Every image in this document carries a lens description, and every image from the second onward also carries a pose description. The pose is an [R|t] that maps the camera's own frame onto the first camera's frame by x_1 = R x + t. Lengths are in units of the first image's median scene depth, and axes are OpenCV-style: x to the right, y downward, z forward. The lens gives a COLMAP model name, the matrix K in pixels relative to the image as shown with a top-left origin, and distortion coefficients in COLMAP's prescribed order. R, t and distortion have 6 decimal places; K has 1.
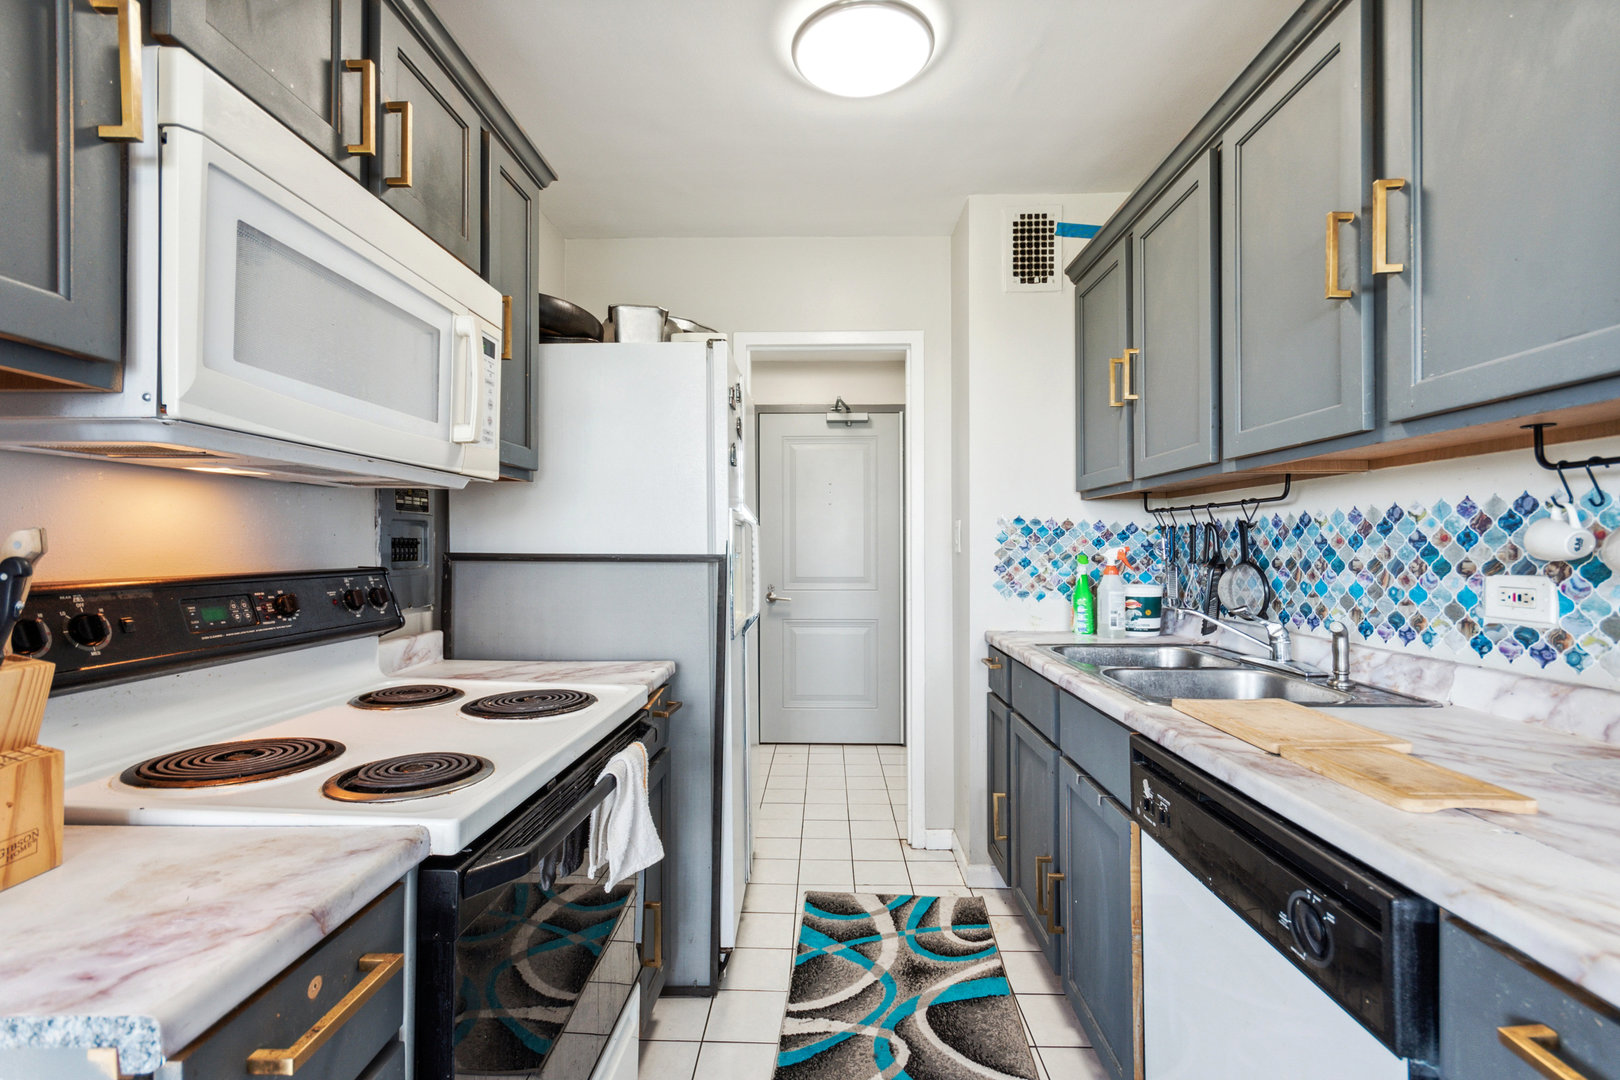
lens RADIAL K [[728.2, 0, 806.6], [0, 728.2, 550.3], [0, 0, 1]] dist [0.000871, 0.000215]
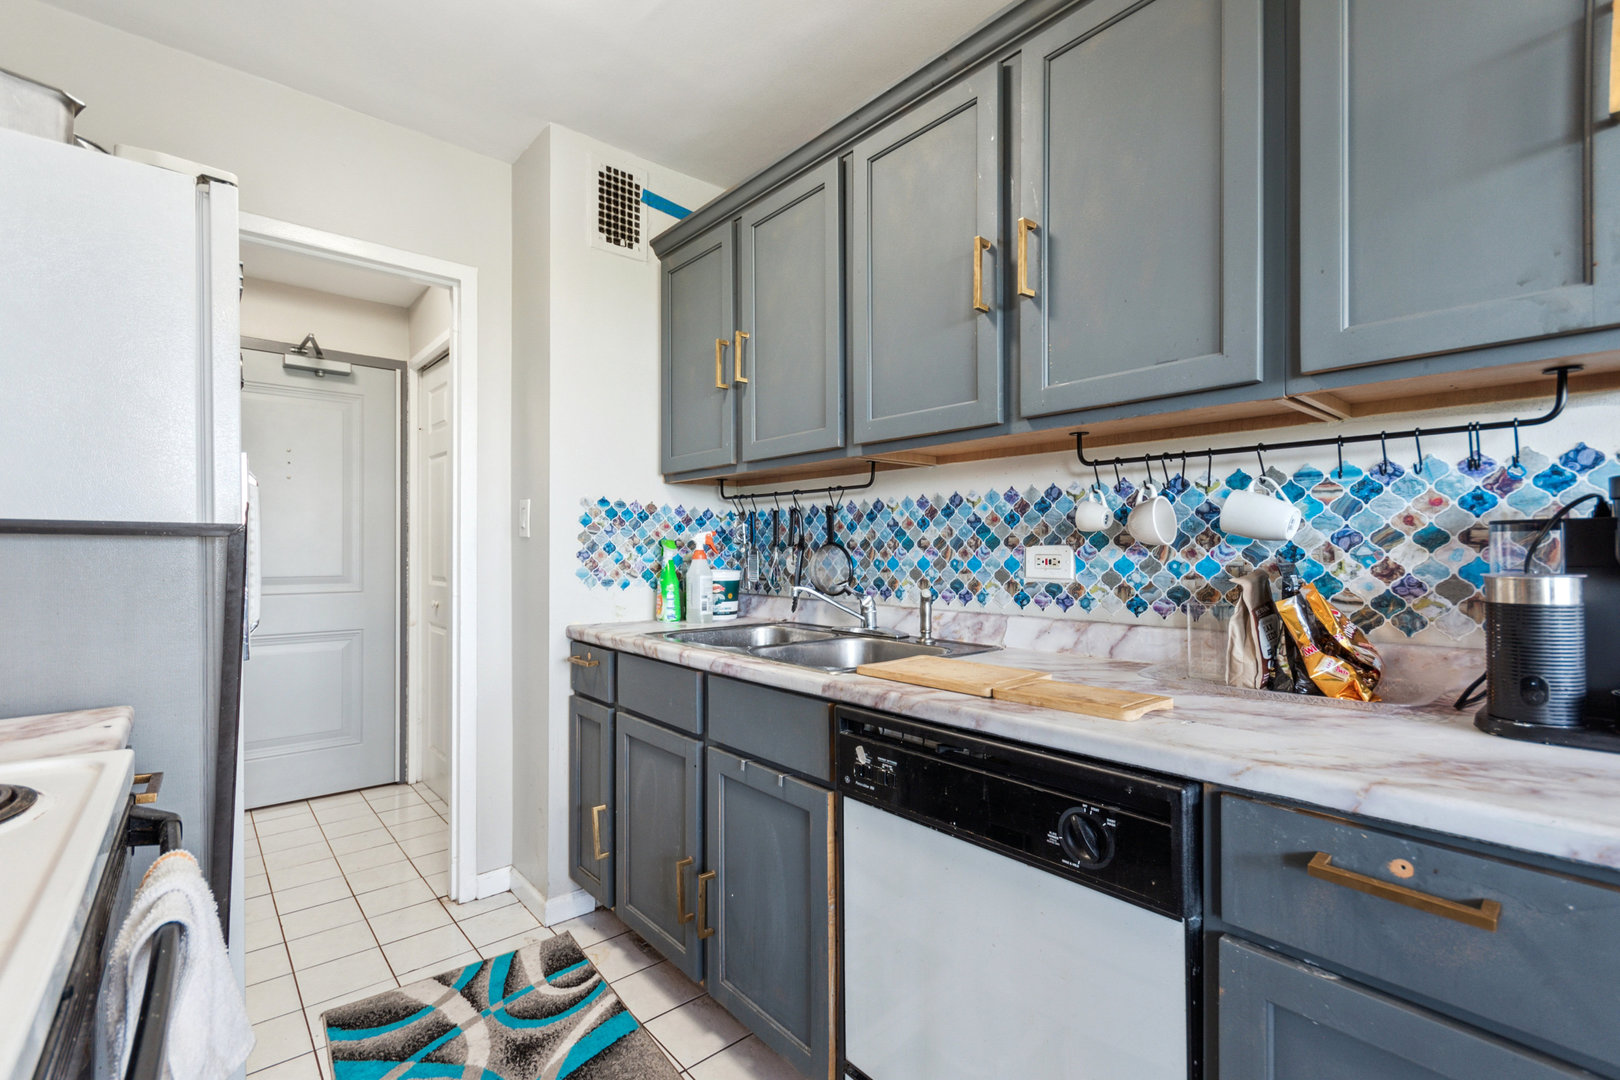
lens RADIAL K [[728.2, 0, 806.6], [0, 728.2, 550.3], [0, 0, 1]] dist [0.000871, 0.000215]
pose [[0.730097, 0.001947, 0.683341, -0.172218], [0.002983, 0.999977, -0.006036, 0.031025], [-0.683337, 0.006445, 0.730075, 0.195834]]
